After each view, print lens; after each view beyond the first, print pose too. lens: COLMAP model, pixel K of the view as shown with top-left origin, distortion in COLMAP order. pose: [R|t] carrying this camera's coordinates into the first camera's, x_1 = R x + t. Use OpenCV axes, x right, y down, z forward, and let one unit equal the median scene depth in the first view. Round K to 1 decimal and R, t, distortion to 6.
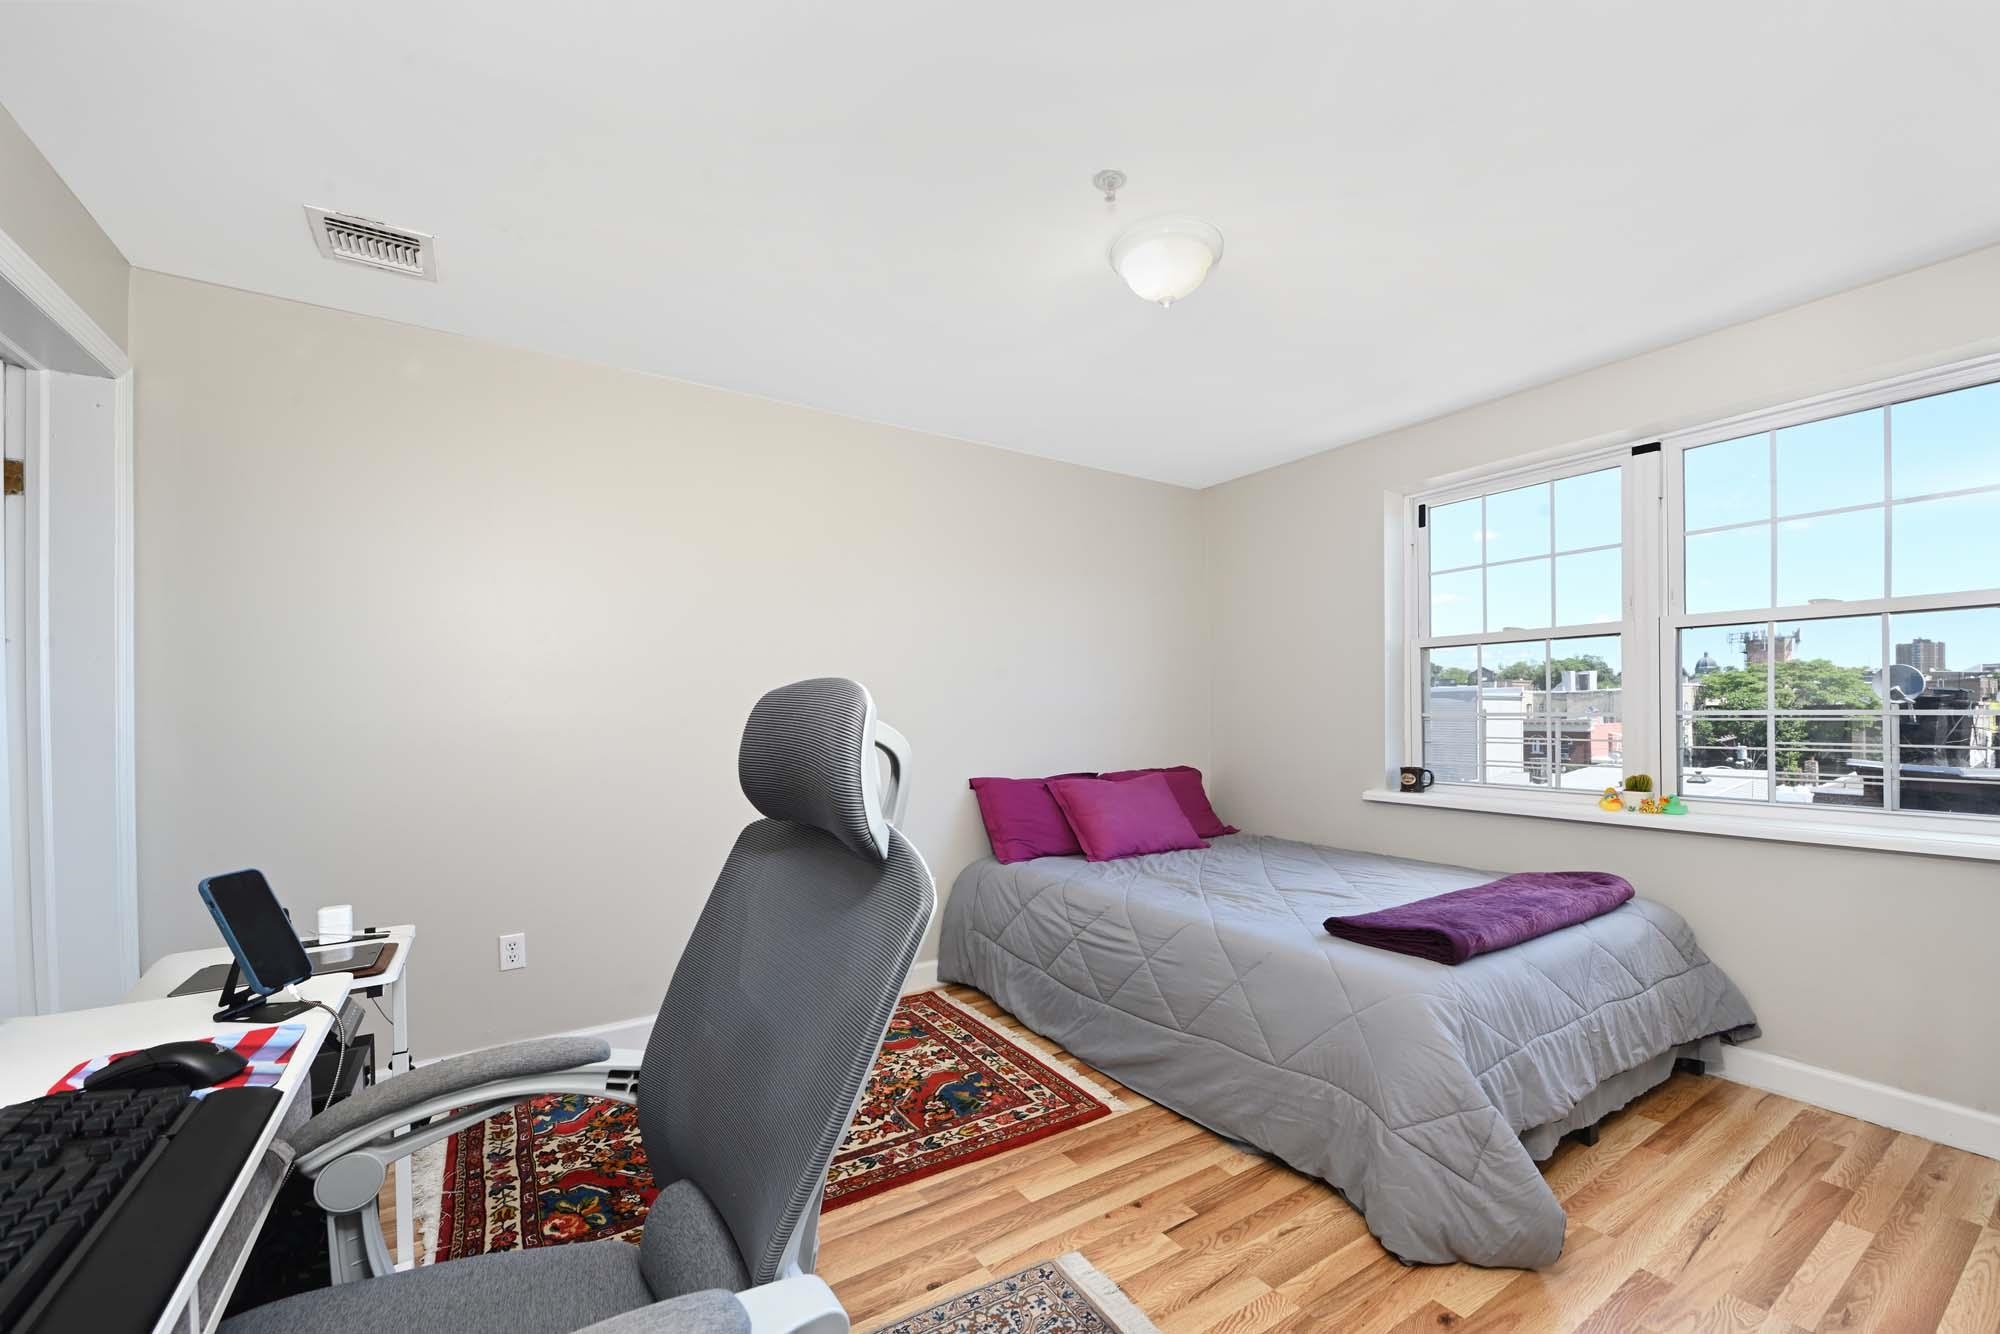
lens RADIAL K [[803.0, 0, 1011.7], [0, 803.0, 715.6], [0, 0, 1]] dist [-0.008963, -0.000200]
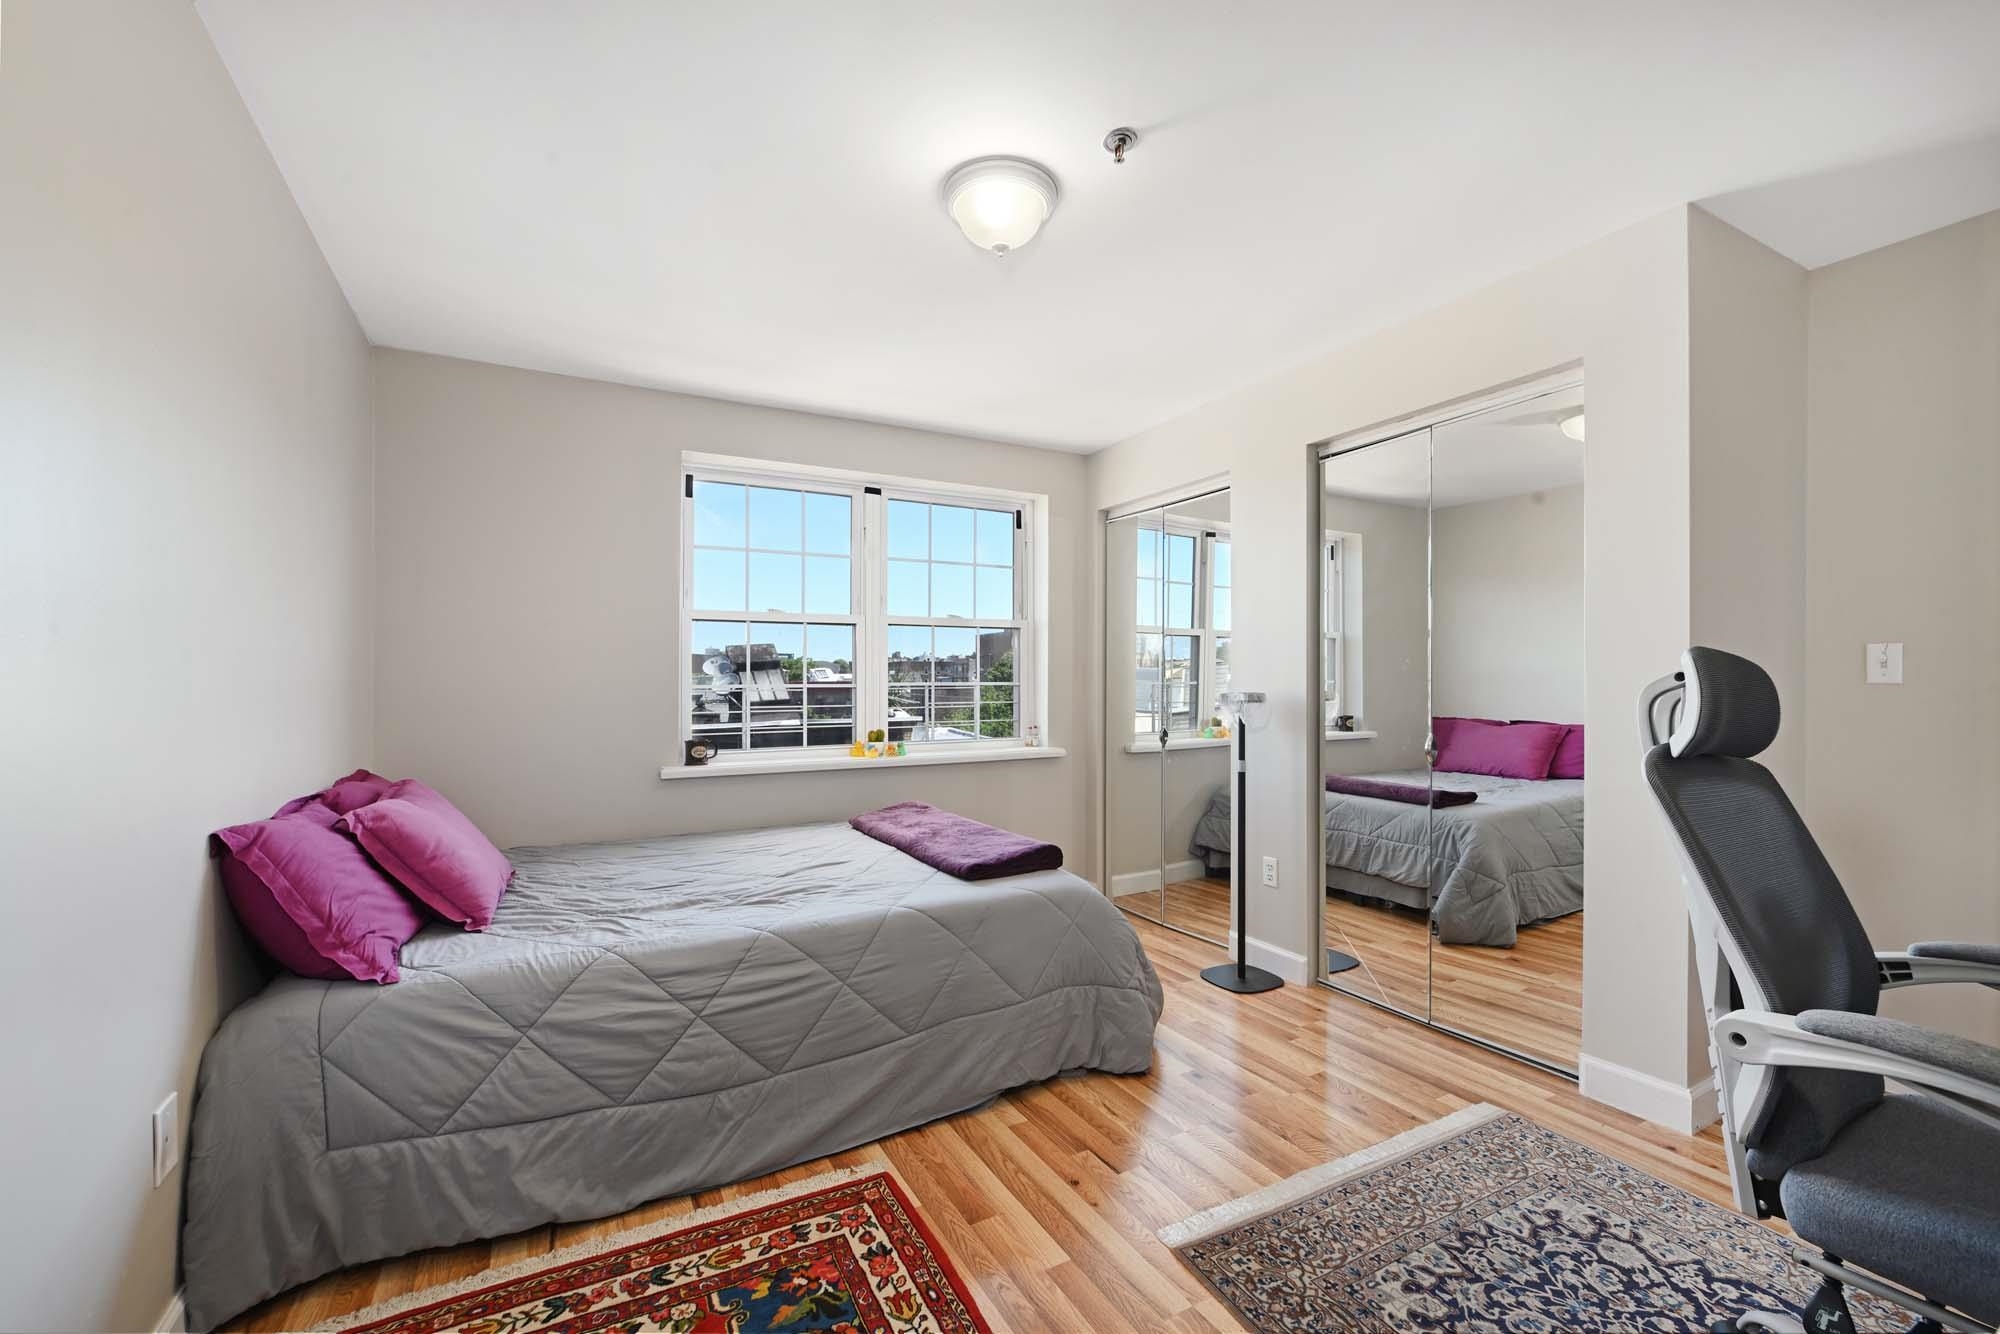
lens RADIAL K [[803.0, 0, 995.9], [0, 803.0, 676.8], [0, 0, 1]] dist [-0.008963, -0.000200]
pose [[0.083064, 0.011571, 0.996477, -0.572462], [0.008698, 0.999886, -0.012336, 0.003152], [-0.996506, 0.009692, 0.082953, 0.694486]]
